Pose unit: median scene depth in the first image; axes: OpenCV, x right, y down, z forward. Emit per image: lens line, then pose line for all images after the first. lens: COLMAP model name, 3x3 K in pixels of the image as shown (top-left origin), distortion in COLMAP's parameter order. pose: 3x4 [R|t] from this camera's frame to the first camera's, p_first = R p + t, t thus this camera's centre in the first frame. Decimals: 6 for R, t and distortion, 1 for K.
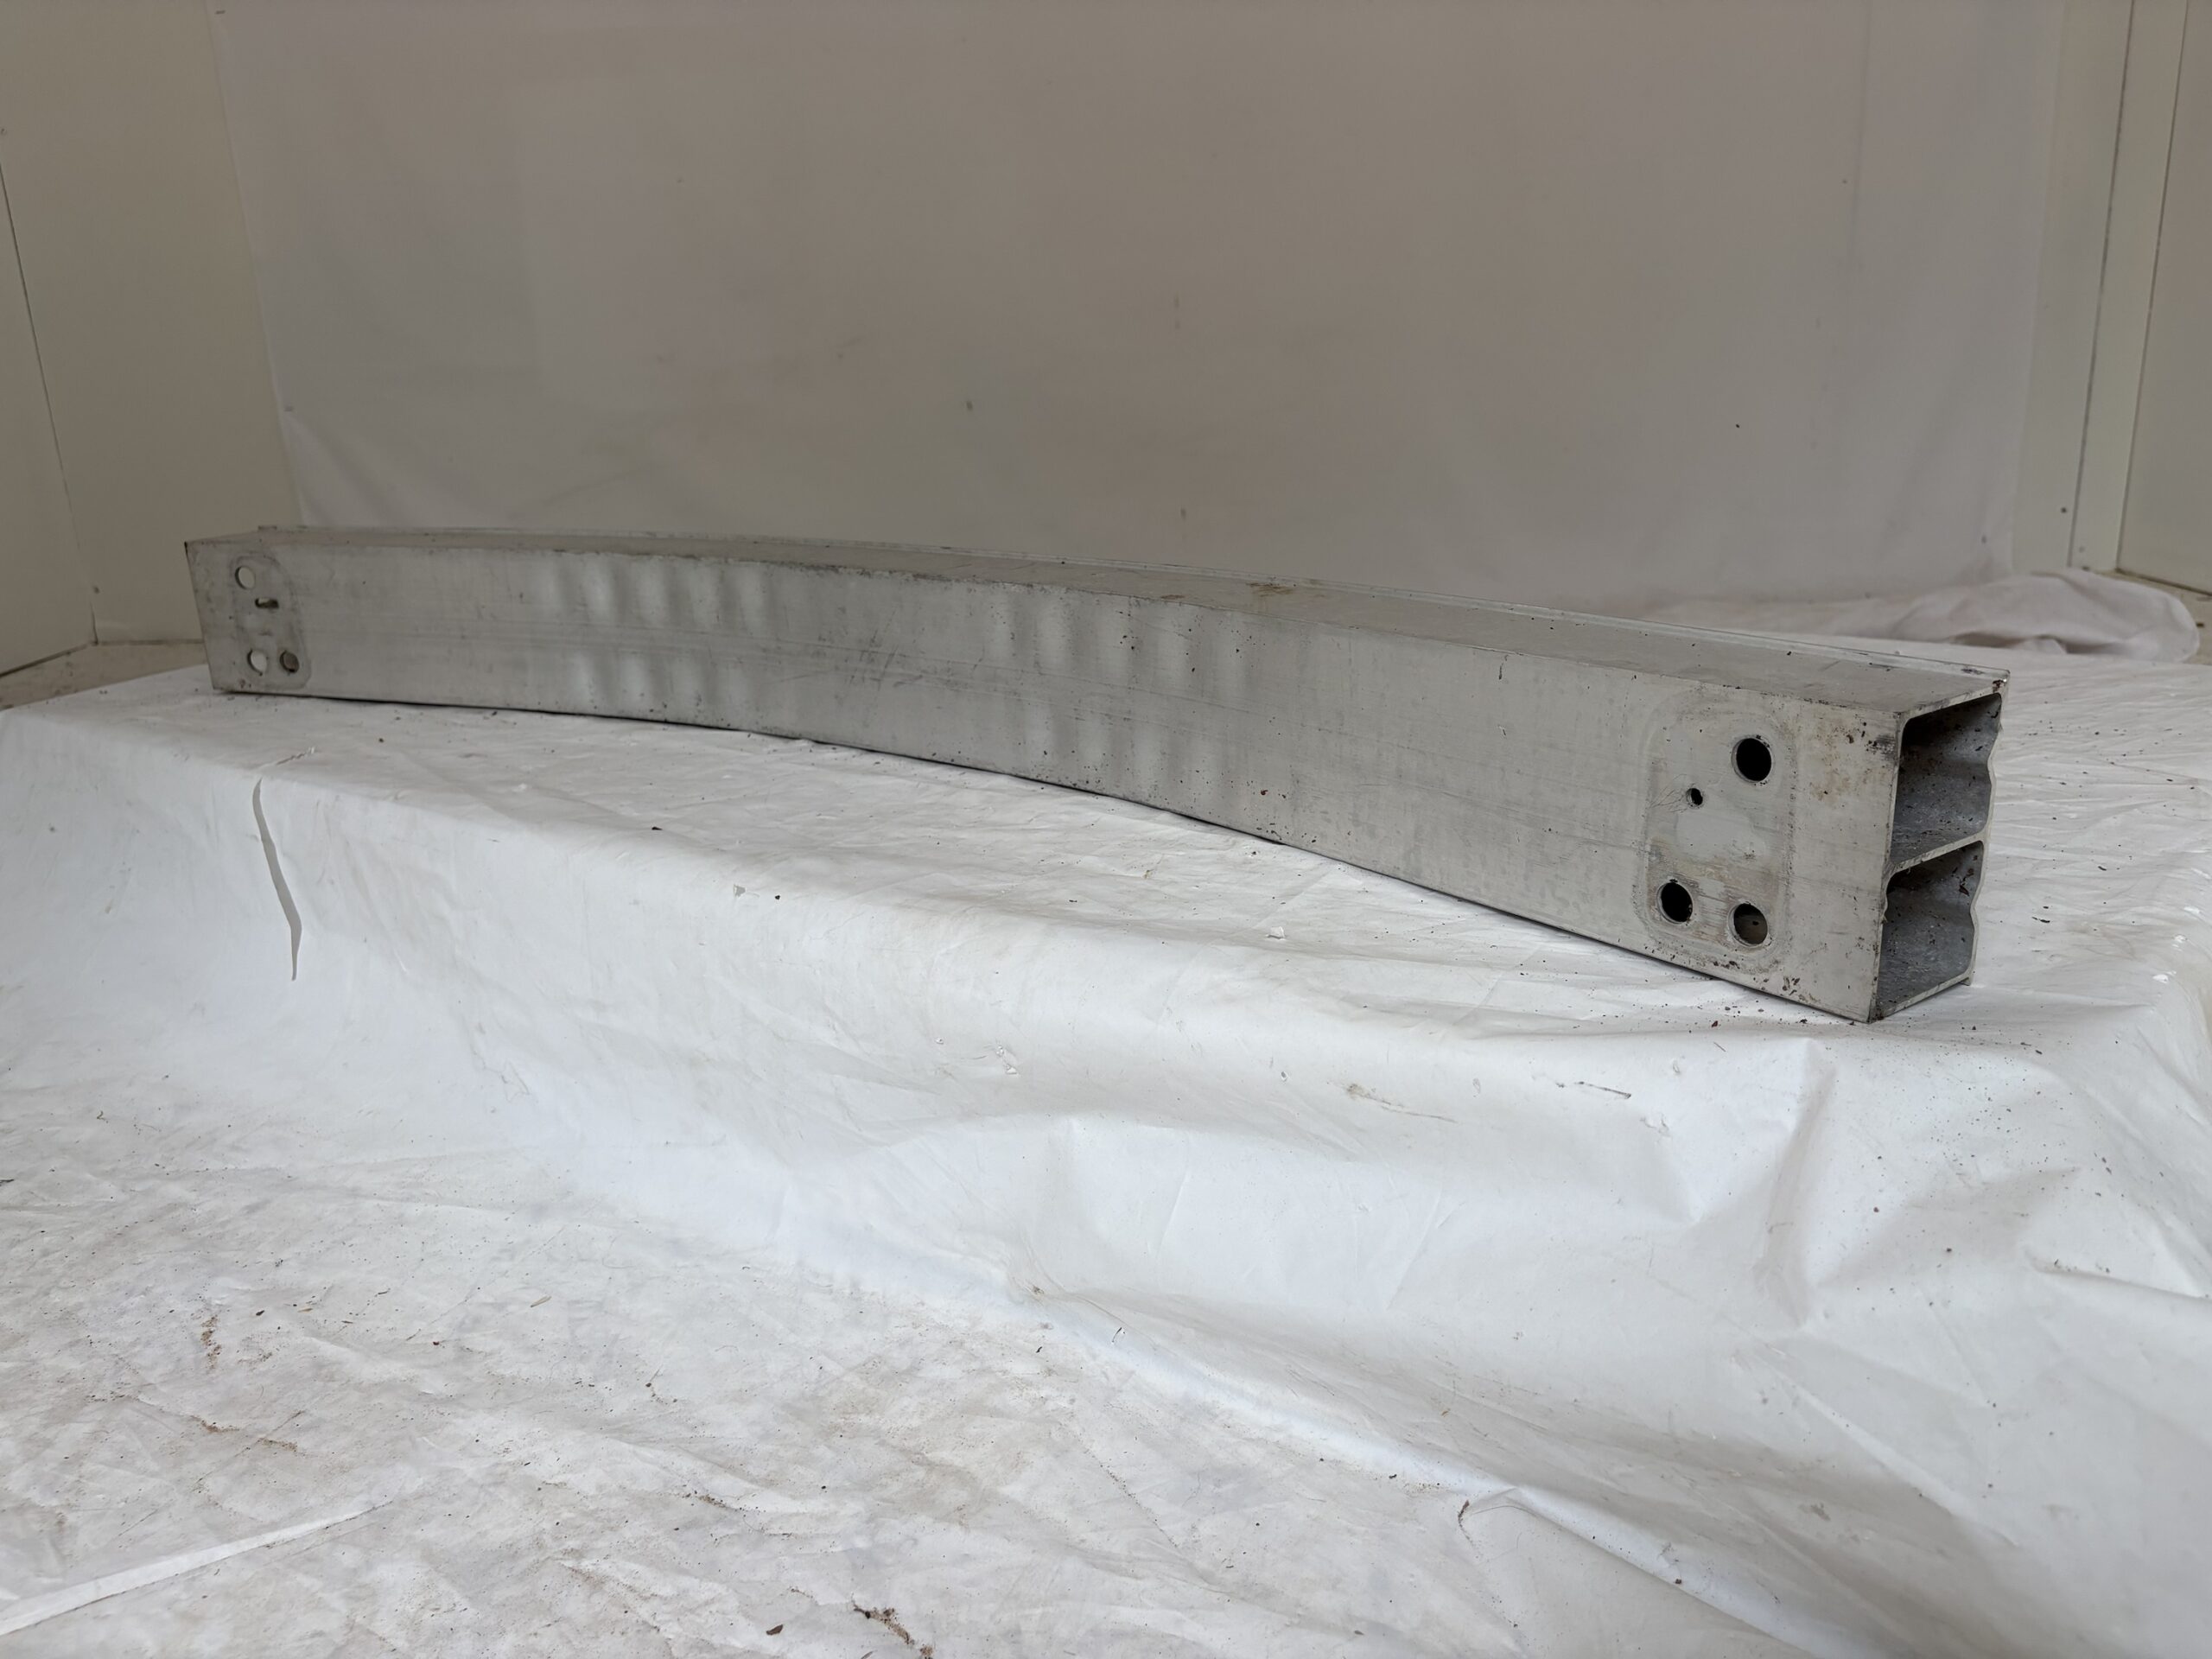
lens RADIAL K [[1652.9, 0, 1107.5], [0, 1652.9, 826.9], [0, 0, 1]] dist [0.015070, -0.017860]
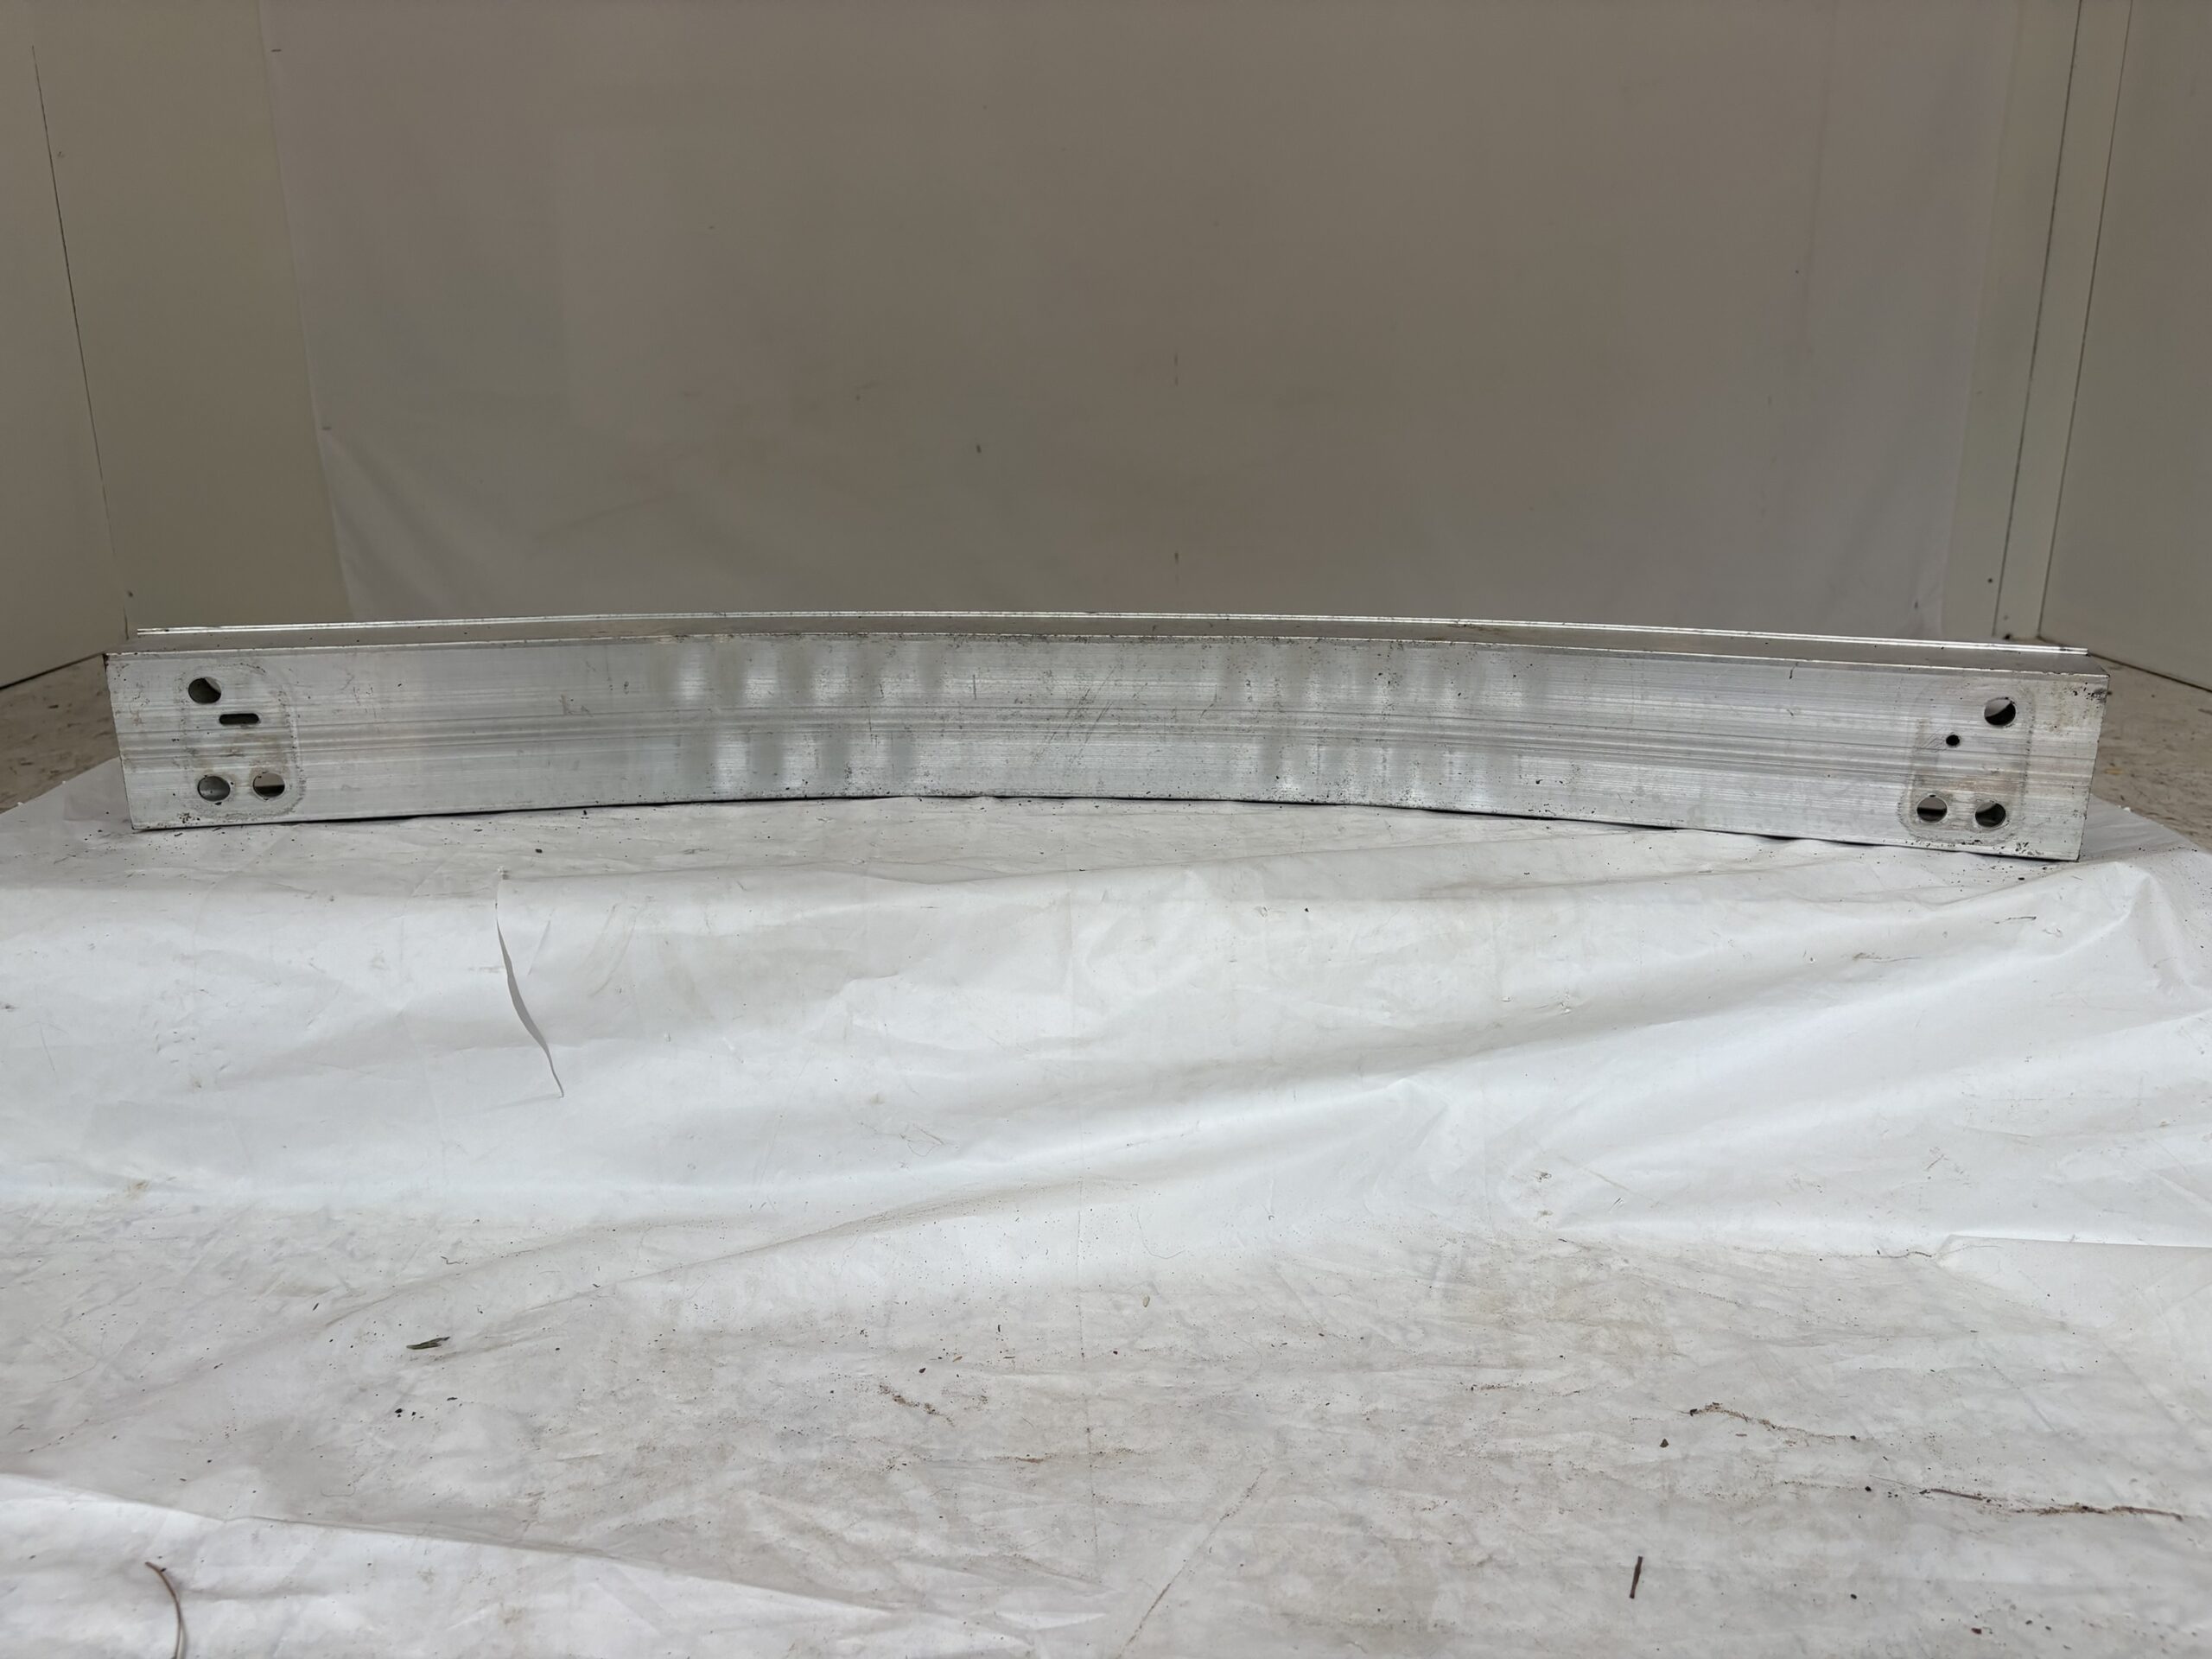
lens RADIAL K [[1652.9, 0, 1107.5], [0, 1652.9, 833.4], [0, 0, 1]] dist [0.015070, -0.017860]
pose [[0.835372, -0.122466, 0.535869, -1.141670], [0.132312, 0.991002, 0.020217, -0.066917], [-0.533523, 0.054013, 0.844059, 0.095050]]
